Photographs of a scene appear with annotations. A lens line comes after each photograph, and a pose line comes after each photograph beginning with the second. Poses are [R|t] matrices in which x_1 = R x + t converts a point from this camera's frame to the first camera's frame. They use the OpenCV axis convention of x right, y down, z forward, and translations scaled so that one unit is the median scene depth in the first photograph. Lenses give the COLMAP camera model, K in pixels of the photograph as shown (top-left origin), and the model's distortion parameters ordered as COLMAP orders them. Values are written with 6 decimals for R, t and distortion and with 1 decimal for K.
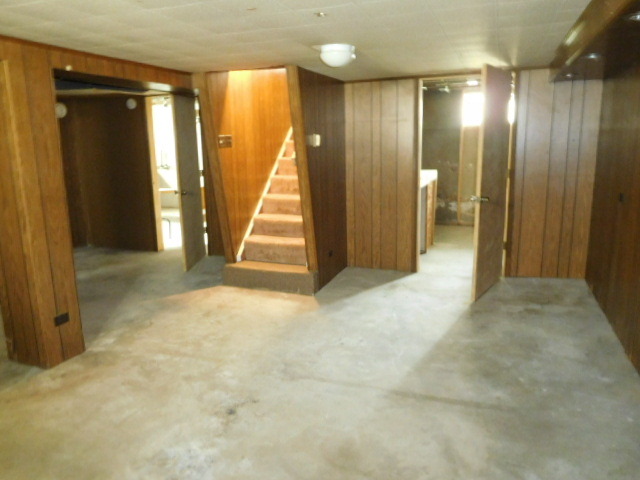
lens RADIAL K [[485.8, 0, 319.2], [0, 485.8, 241.7], [0, 0, 1]] dist [0.004844, 0.001750]
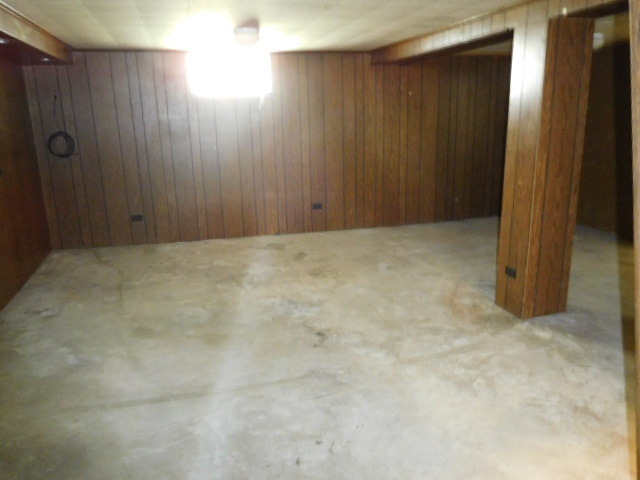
lens RADIAL K [[485.8, 0, 319.1], [0, 485.8, 236.6], [0, 0, 1]] dist [0.004844, 0.001750]
pose [[-0.812397, 0.175146, -0.556178, 0.383276], [-0.083539, 0.909024, 0.408285, -0.308720], [0.577089, 0.378152, -0.723857, 1.515659]]
